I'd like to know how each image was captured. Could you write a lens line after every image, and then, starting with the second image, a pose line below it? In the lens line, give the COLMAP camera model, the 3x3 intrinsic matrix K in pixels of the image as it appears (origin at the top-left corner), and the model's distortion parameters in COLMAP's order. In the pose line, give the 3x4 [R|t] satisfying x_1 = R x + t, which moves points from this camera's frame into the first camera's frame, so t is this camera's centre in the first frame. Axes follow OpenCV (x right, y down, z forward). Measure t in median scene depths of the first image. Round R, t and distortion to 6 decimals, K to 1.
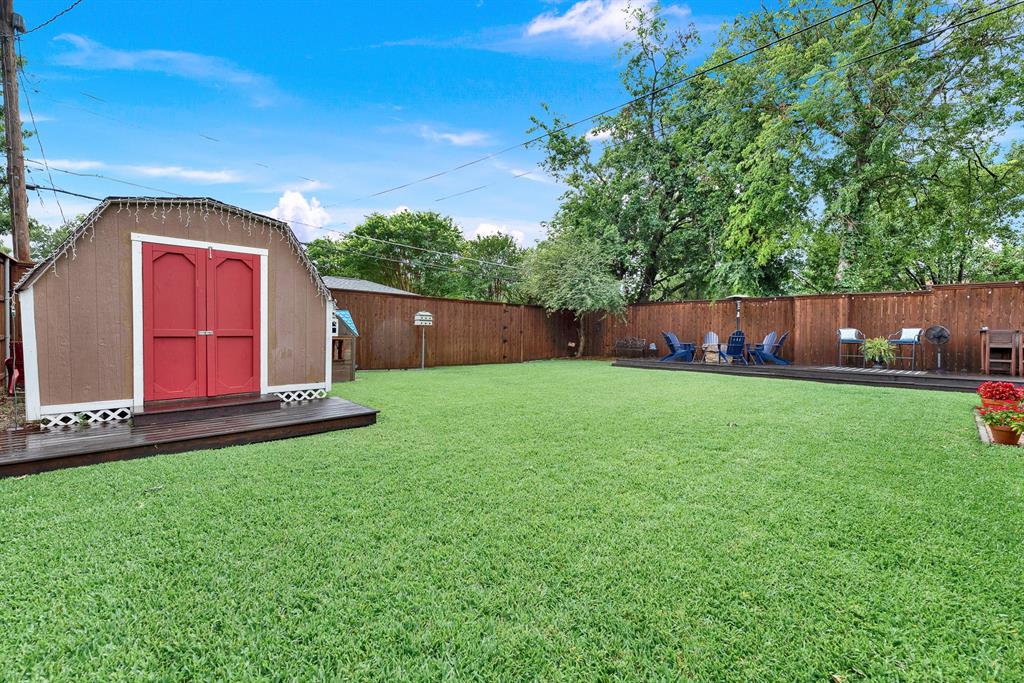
lens RADIAL K [[420.5, 0, 517.9], [0, 420.5, 349.6], [0, 0, 1]] dist [0.002745, -0.000477]
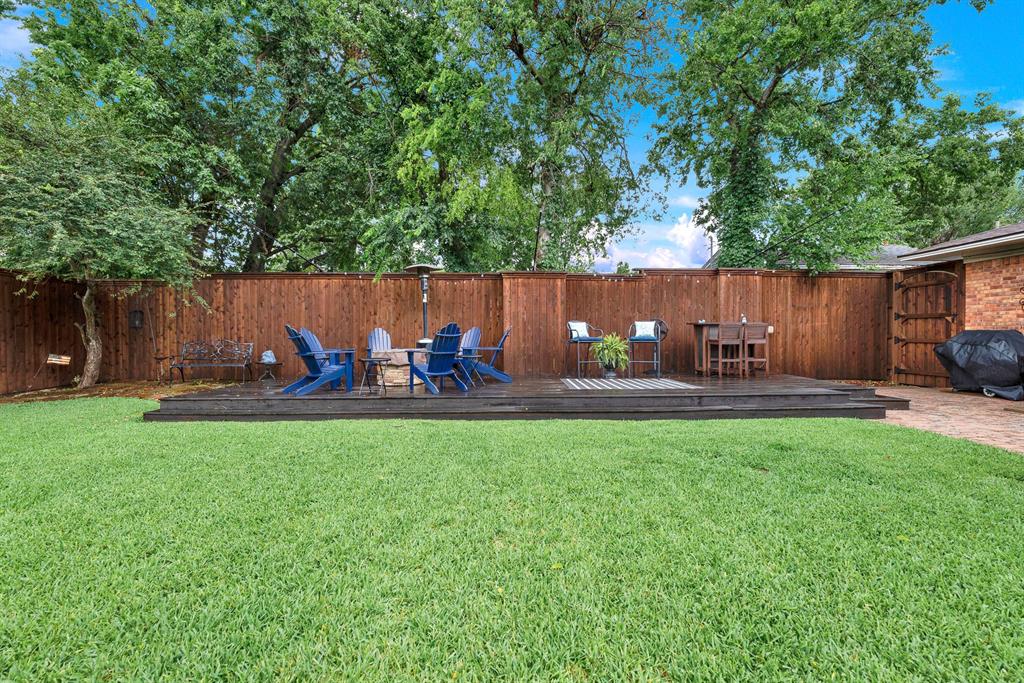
lens RADIAL K [[420.5, 0, 509.3], [0, 420.5, 337.7], [0, 0, 1]] dist [0.002745, -0.000477]
pose [[0.686132, -0.018773, 0.727235, 0.184117], [0.037744, 0.999239, -0.009816, -0.018564], [-0.726497, 0.034184, 0.686319, 0.535402]]
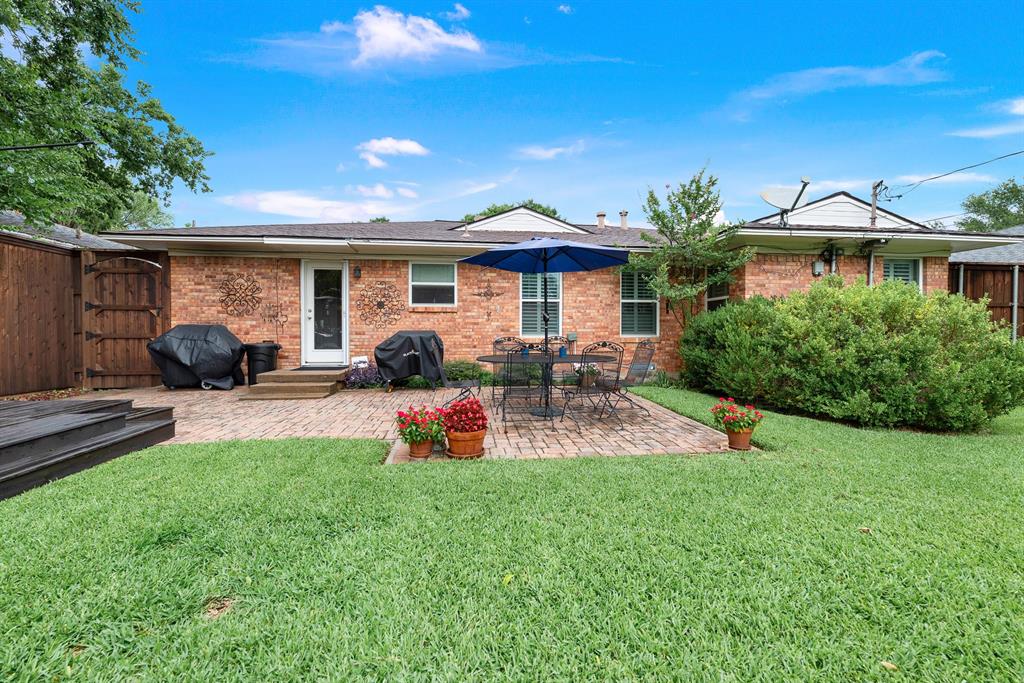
lens RADIAL K [[420.5, 0, 513.4], [0, 420.5, 342.5], [0, 0, 1]] dist [0.002745, -0.000477]
pose [[-0.787762, -0.035862, 0.614934, 0.336016], [0.008798, 0.997547, 0.069446, -0.022229], [-0.615916, 0.060117, -0.785514, 0.642364]]
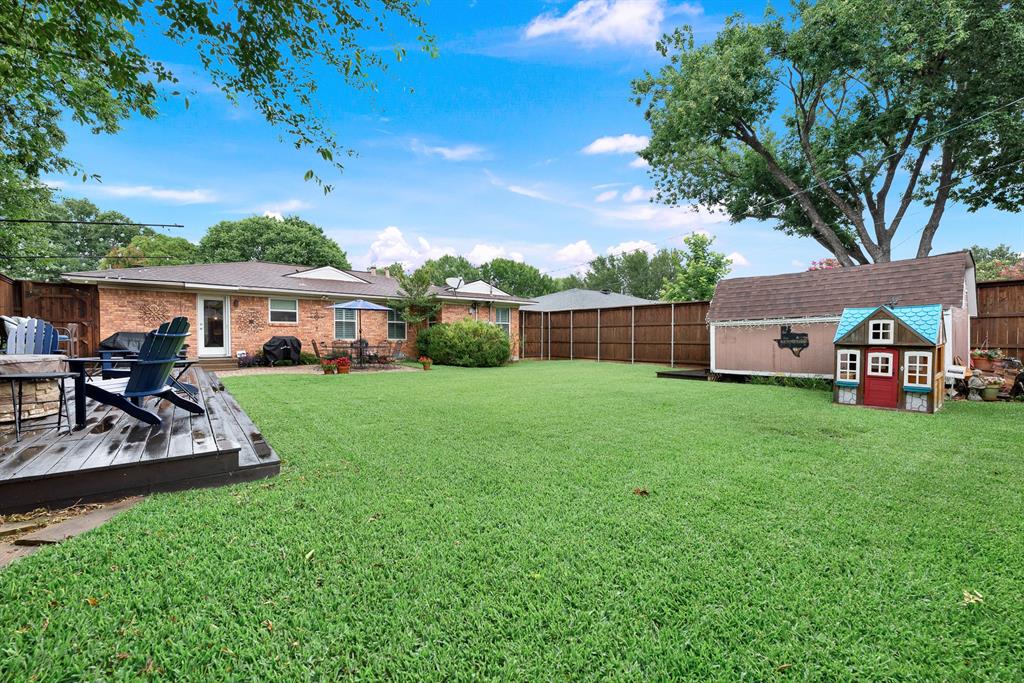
lens RADIAL K [[420.5, 0, 514.6], [0, 420.5, 346.8], [0, 0, 1]] dist [0.002745, -0.000477]
pose [[-0.994355, -0.022395, 0.103716, 0.079083], [-0.016247, 0.998081, 0.059750, -0.047048], [-0.104855, 0.057728, -0.992811, 1.285325]]
